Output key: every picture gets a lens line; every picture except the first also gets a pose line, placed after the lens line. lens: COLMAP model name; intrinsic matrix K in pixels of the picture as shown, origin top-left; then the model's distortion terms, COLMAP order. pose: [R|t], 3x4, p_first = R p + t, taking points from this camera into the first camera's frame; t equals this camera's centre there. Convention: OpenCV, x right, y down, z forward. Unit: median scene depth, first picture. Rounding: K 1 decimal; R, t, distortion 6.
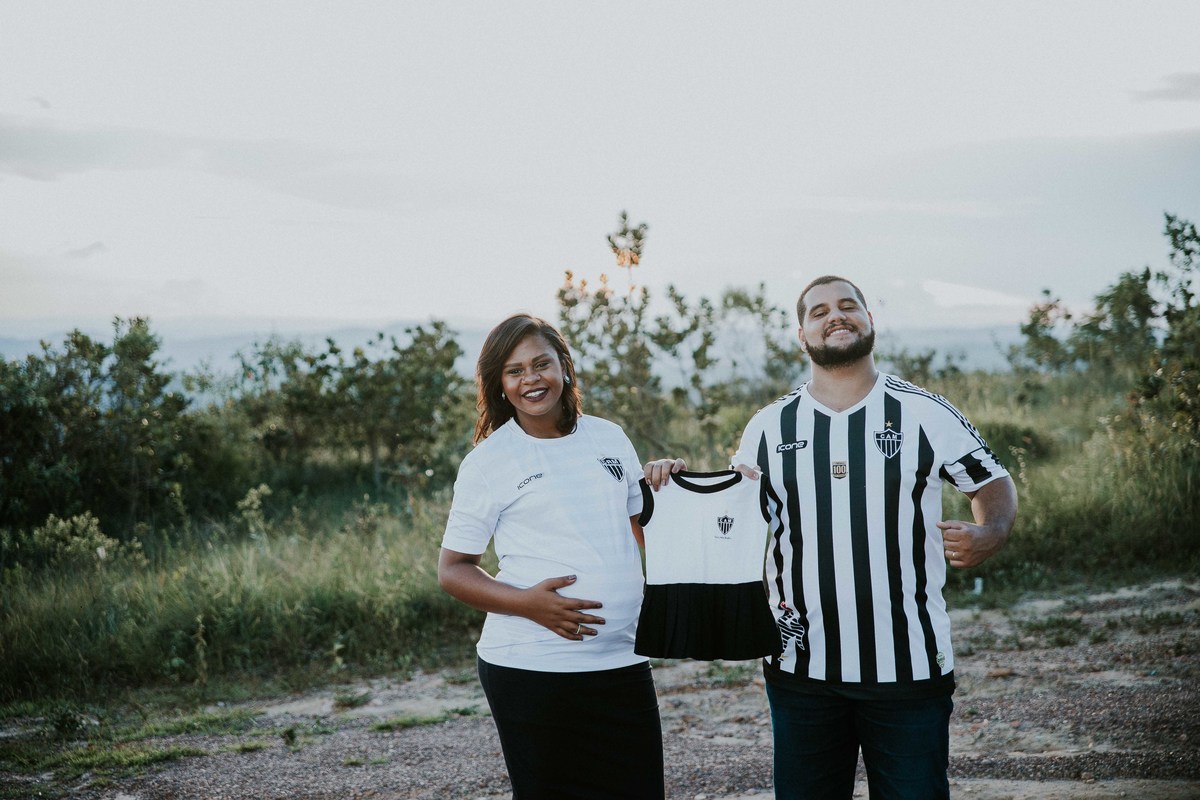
lens RADIAL K [[2295.3, 0, 600.0], [0, 2295.3, 400.0], [0, 0, 1]] dist [0.185805, 0.033889]
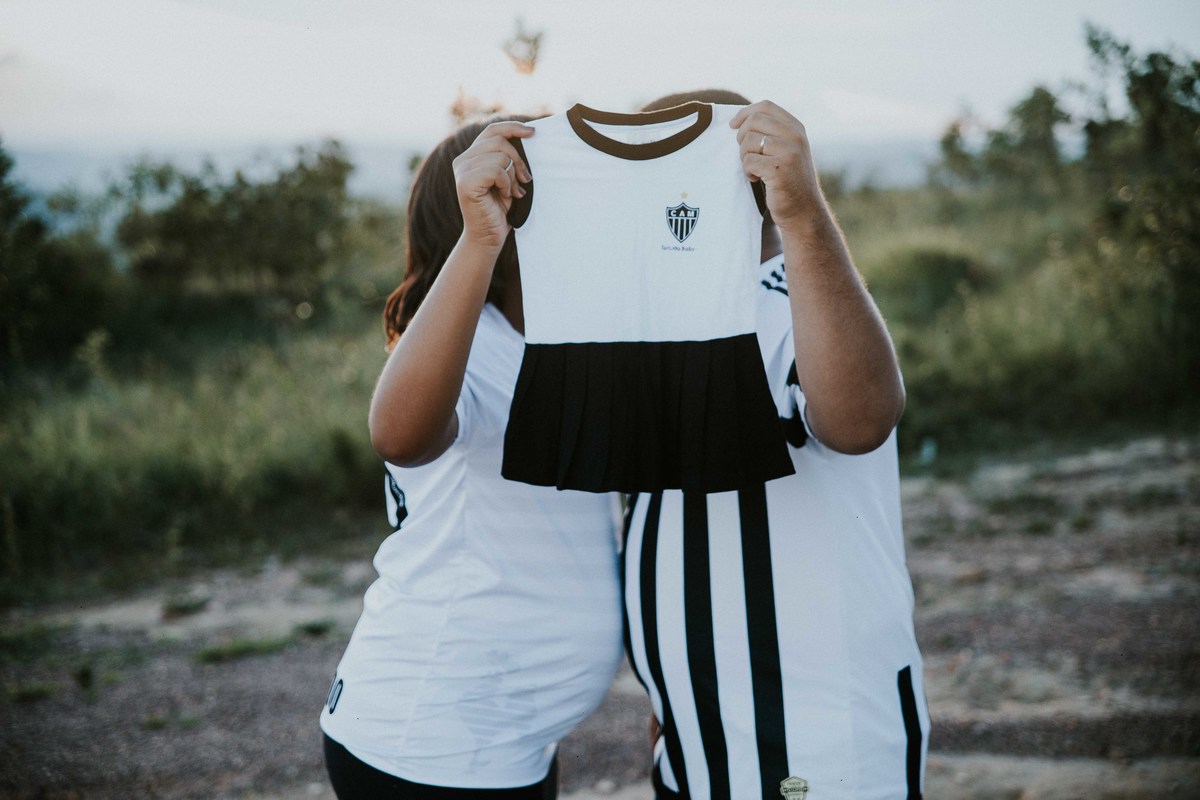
lens RADIAL K [[2219.5, 0, 600.0], [0, 2219.5, 400.0], [0, 0, 1]] dist [0.175731, -0.045036]
pose [[0.999171, -0.009118, 0.039681, 0.009377], [0.005713, 0.996356, 0.085098, -0.010062], [-0.040313, -0.084801, 0.995582, 0.191679]]
